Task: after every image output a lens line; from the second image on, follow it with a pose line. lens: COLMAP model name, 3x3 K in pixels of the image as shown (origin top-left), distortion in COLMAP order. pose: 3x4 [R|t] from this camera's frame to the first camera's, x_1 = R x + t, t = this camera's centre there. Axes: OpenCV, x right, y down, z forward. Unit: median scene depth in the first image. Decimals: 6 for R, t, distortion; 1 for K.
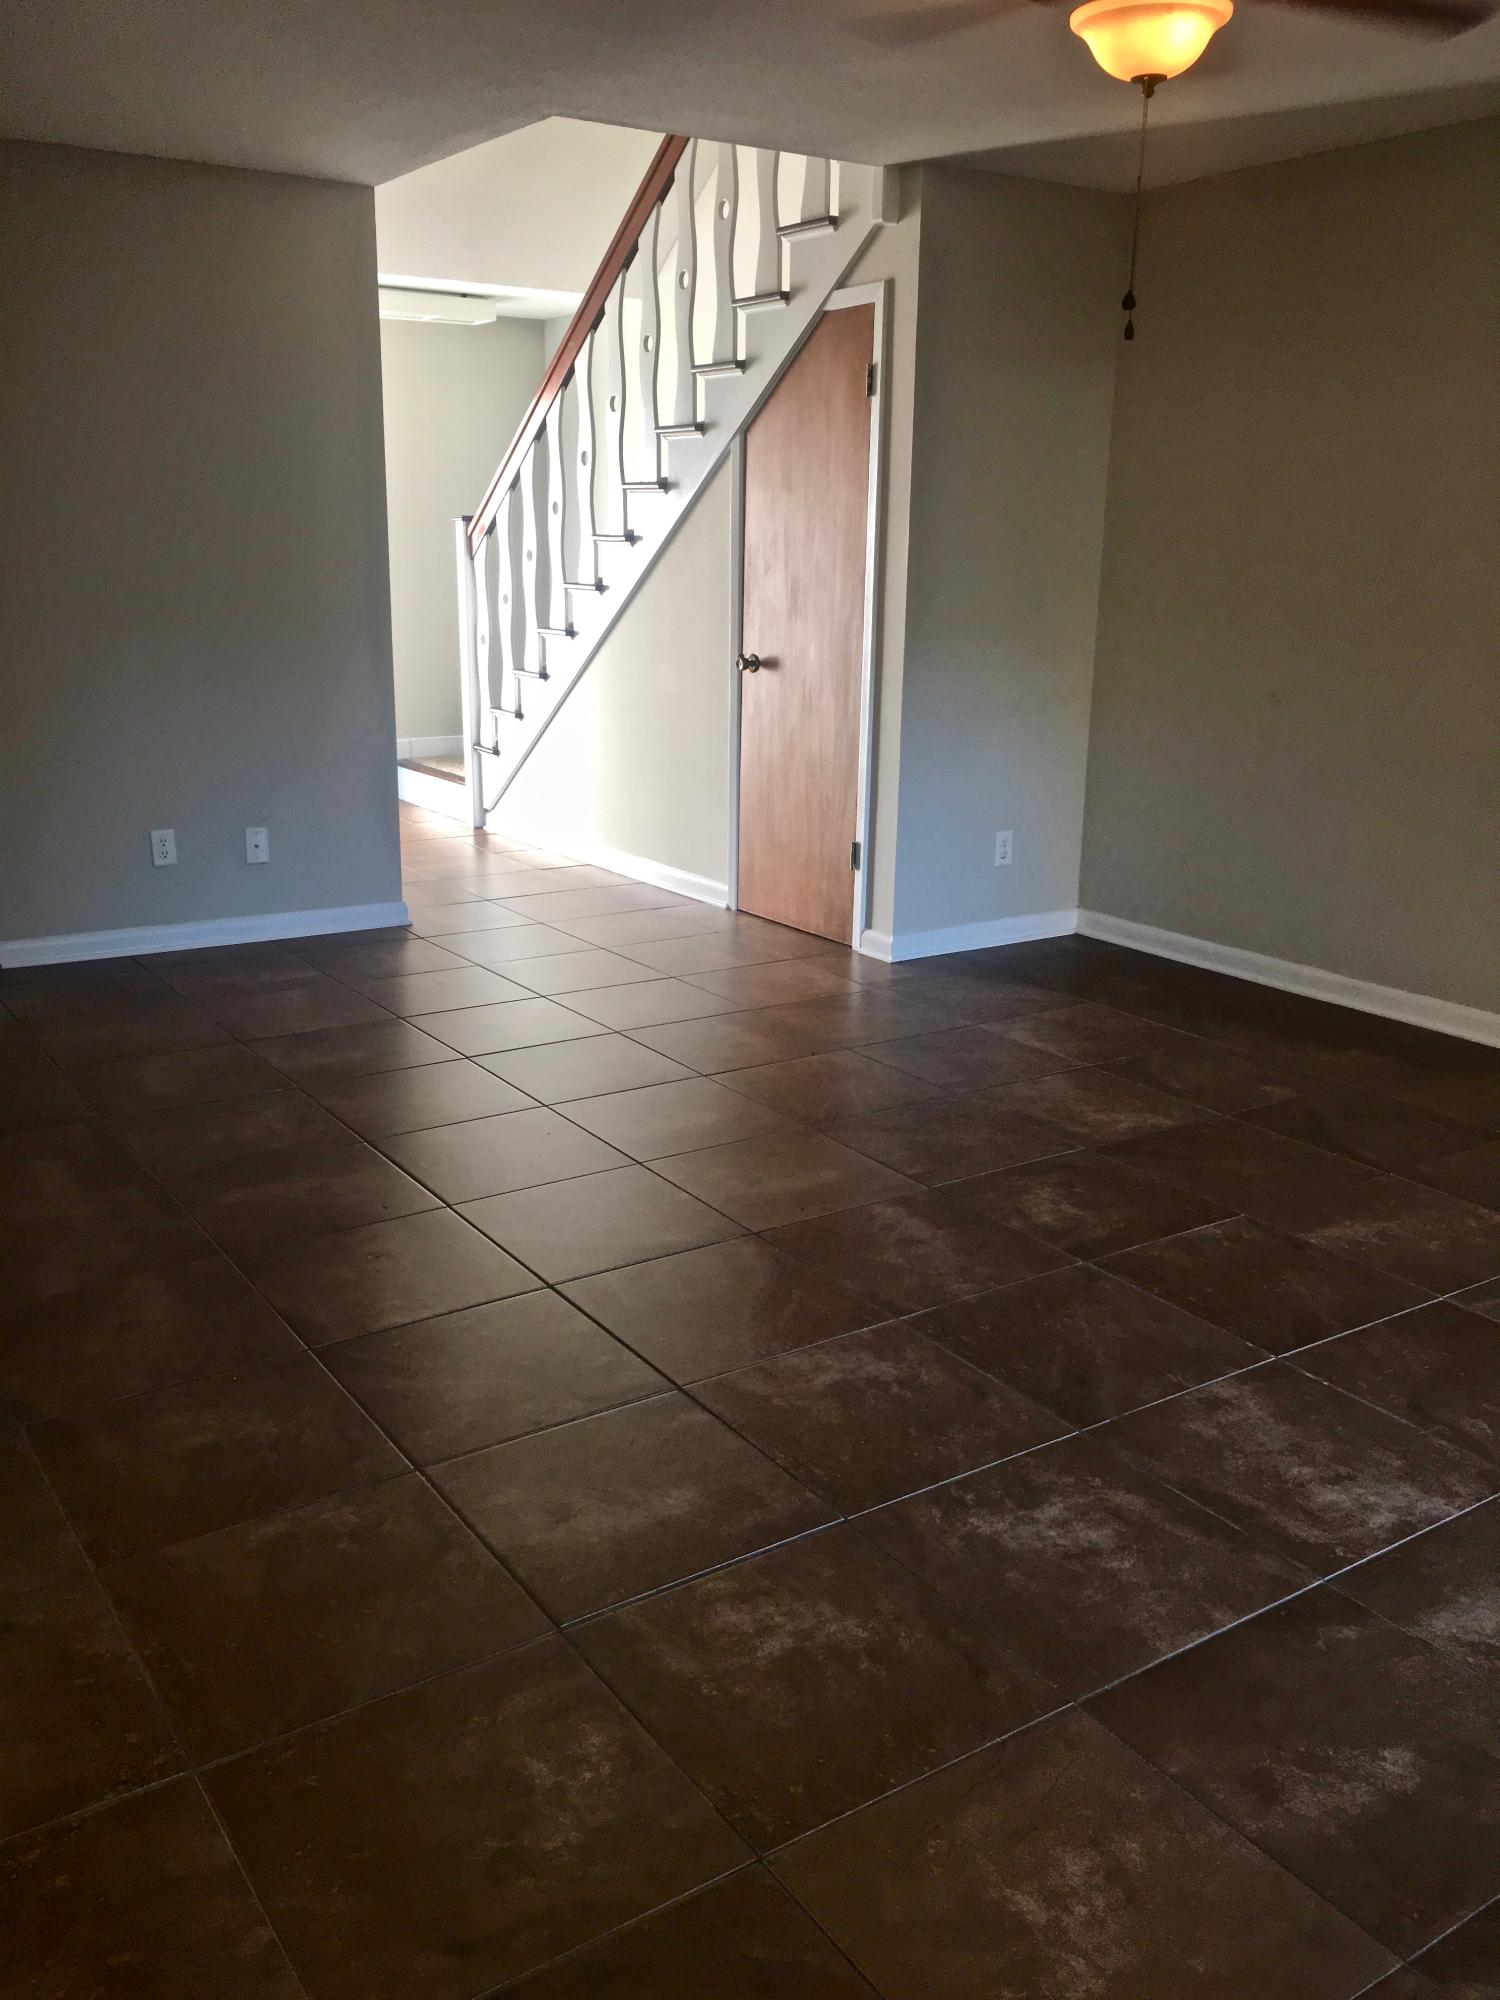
lens RADIAL K [[1695.5, 0, 750.0], [0, 1695.5, 1000.0], [0, 0, 1]] dist [0.073468, -0.087686]
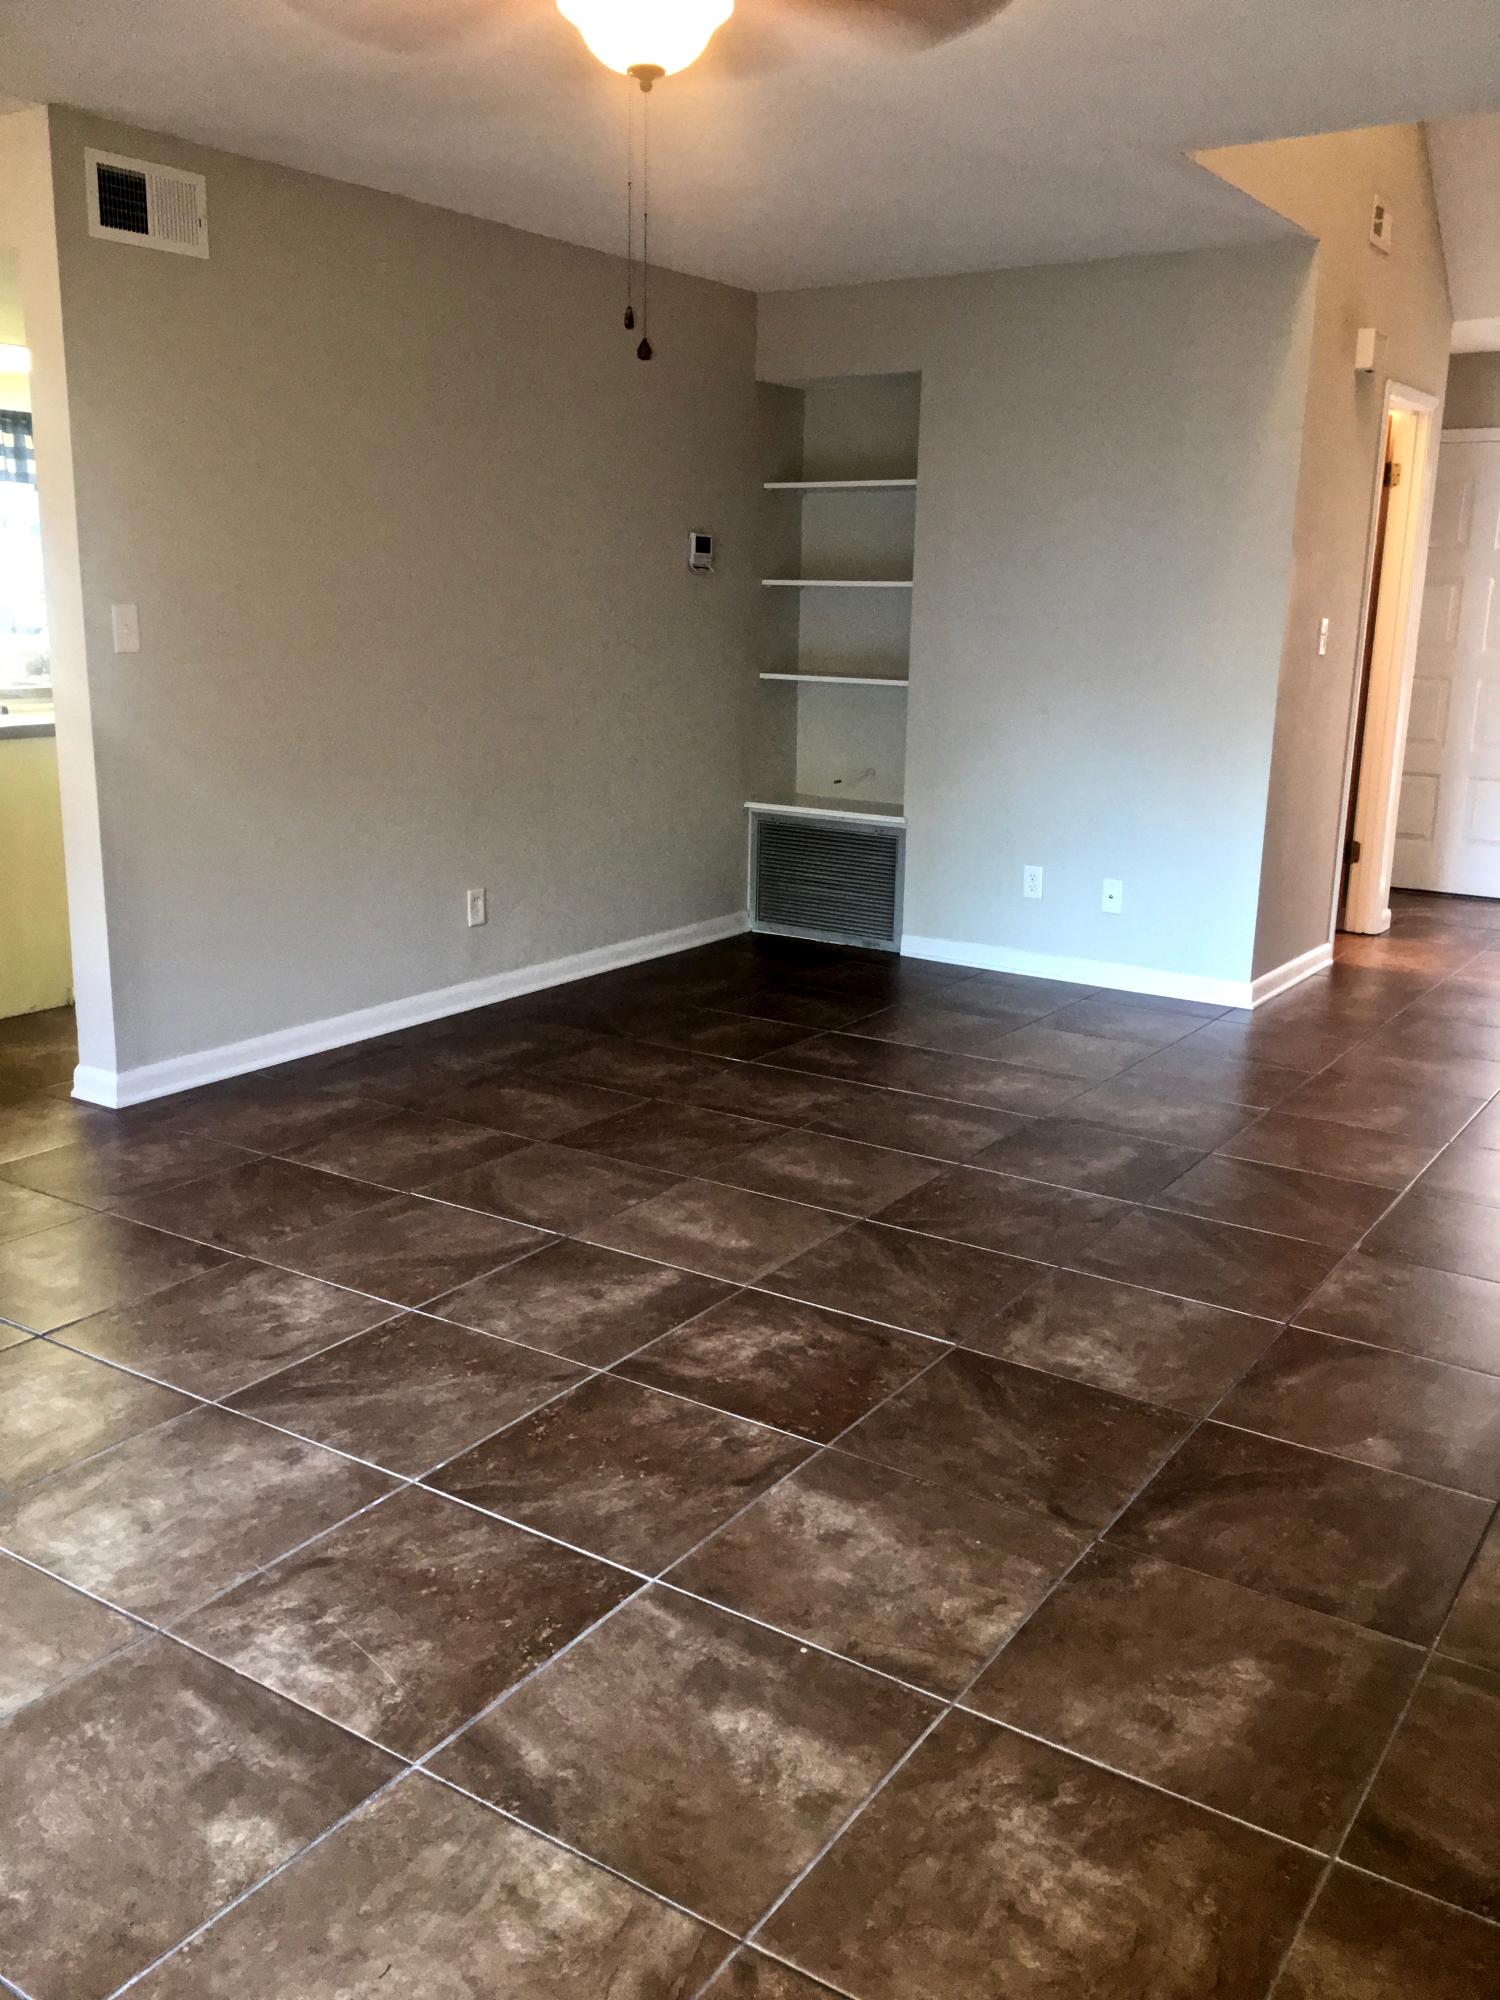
lens RADIAL K [[1695.5, 0, 750.0], [0, 1695.5, 1000.0], [0, 0, 1]] dist [0.073468, -0.087686]
pose [[0.380406, 0.206523, -0.901465, 0.971083], [-0.252942, 0.960815, 0.113382, -0.153378], [0.889557, 0.184887, 0.417738, 0.635010]]
